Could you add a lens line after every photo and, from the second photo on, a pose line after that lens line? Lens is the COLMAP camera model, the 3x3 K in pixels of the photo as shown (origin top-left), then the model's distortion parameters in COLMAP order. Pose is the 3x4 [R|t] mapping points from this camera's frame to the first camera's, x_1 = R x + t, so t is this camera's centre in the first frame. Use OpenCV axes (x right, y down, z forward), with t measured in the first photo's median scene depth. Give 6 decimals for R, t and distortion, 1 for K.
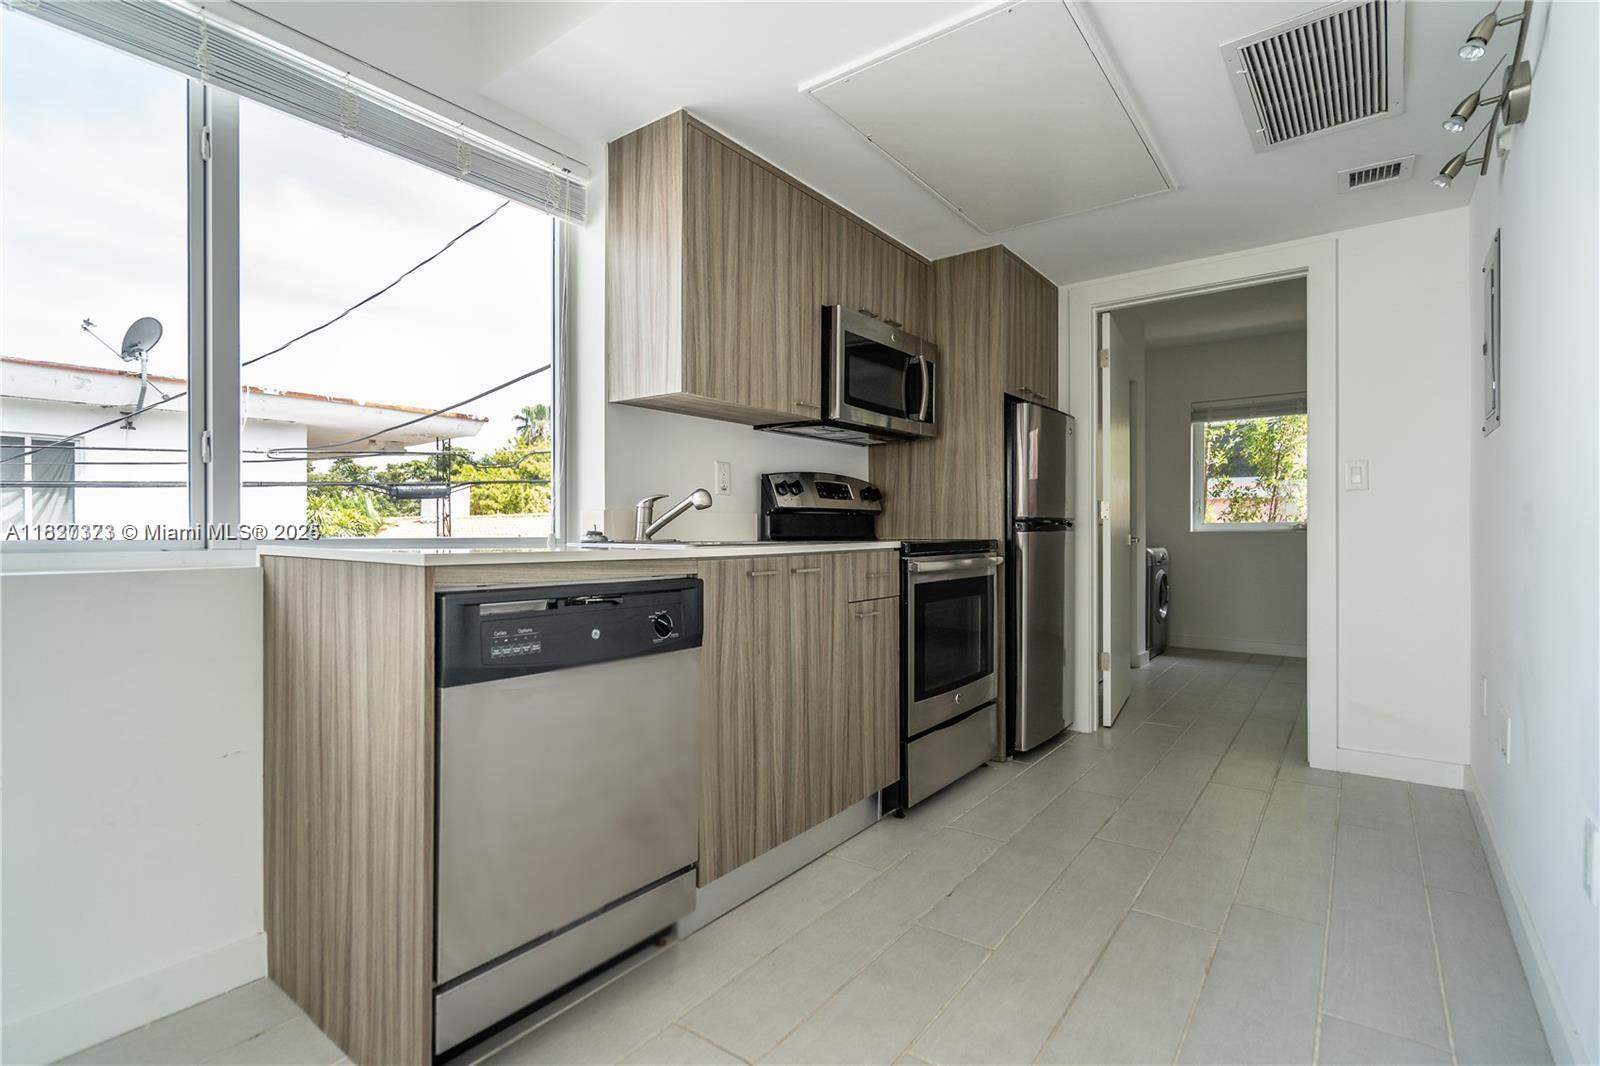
lens RADIAL K [[757.2, 0, 801.4], [0, 757.2, 530.4], [0, 0, 1]] dist [-0.000785, 0.000257]
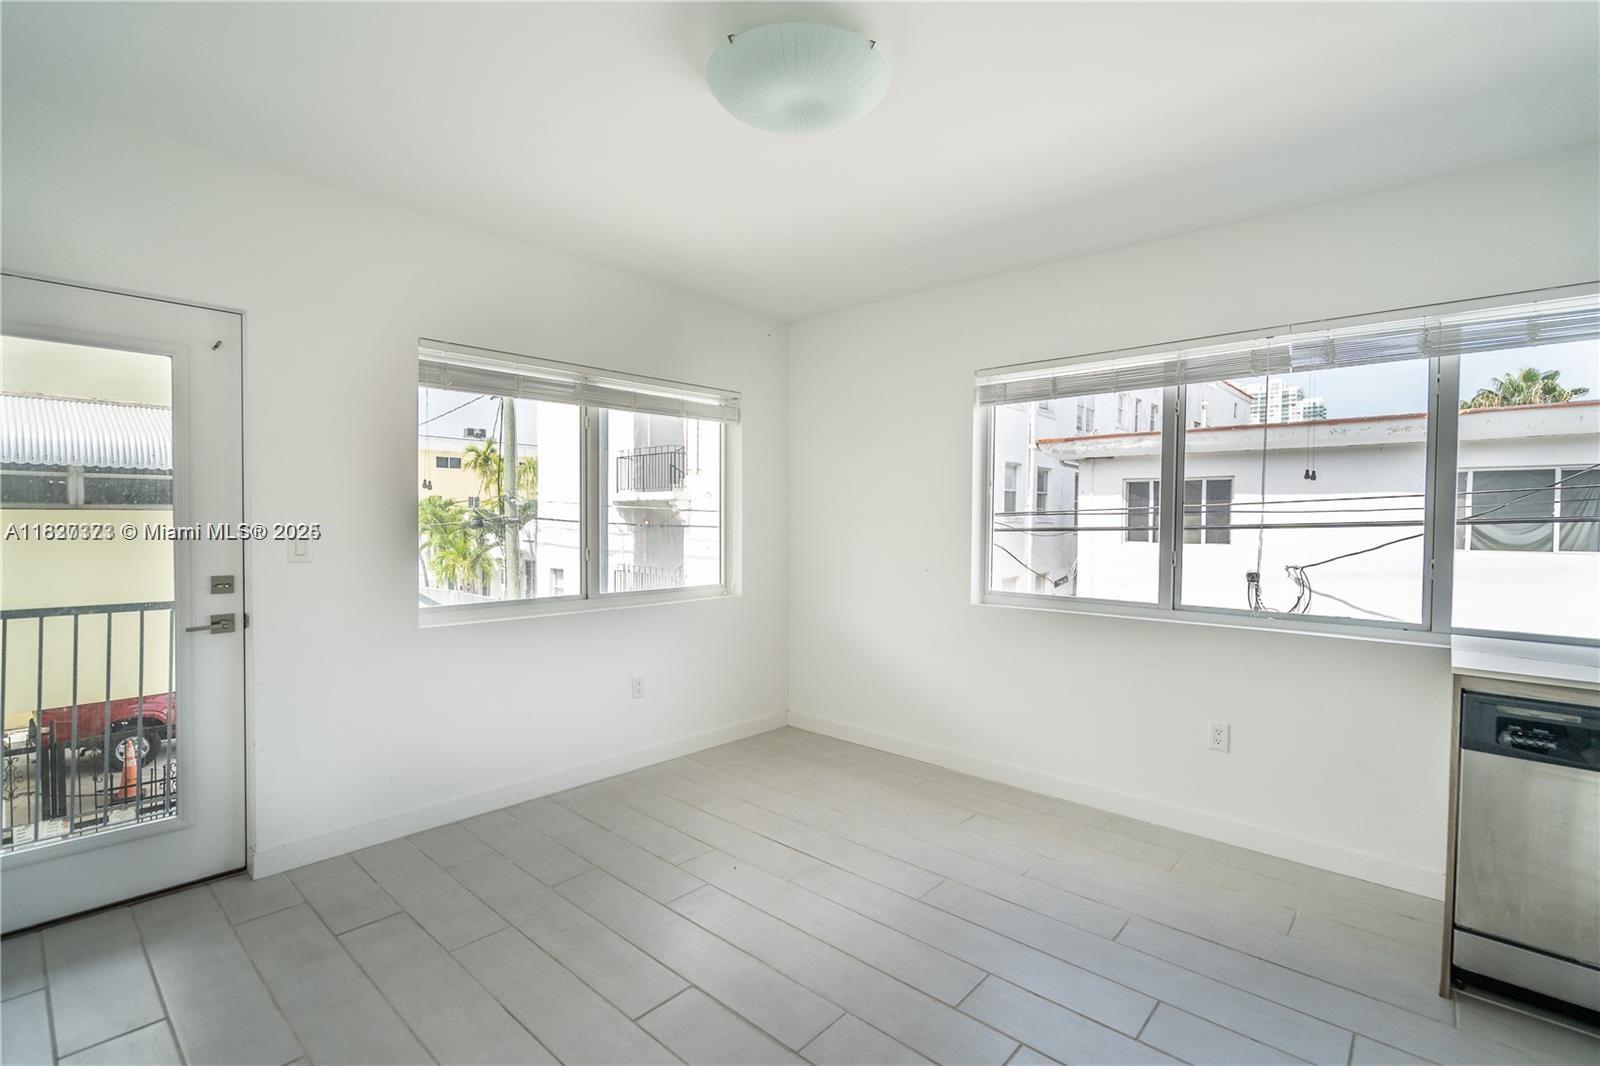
lens RADIAL K [[757.2, 0, 801.4], [0, 757.2, 530.4], [0, 0, 1]] dist [-0.000785, 0.000257]
pose [[-0.101845, 0.020918, -0.994580, 0.656150], [-0.004842, 0.999757, 0.021522, -0.149269], [0.994789, 0.007008, -0.101719, -0.137748]]
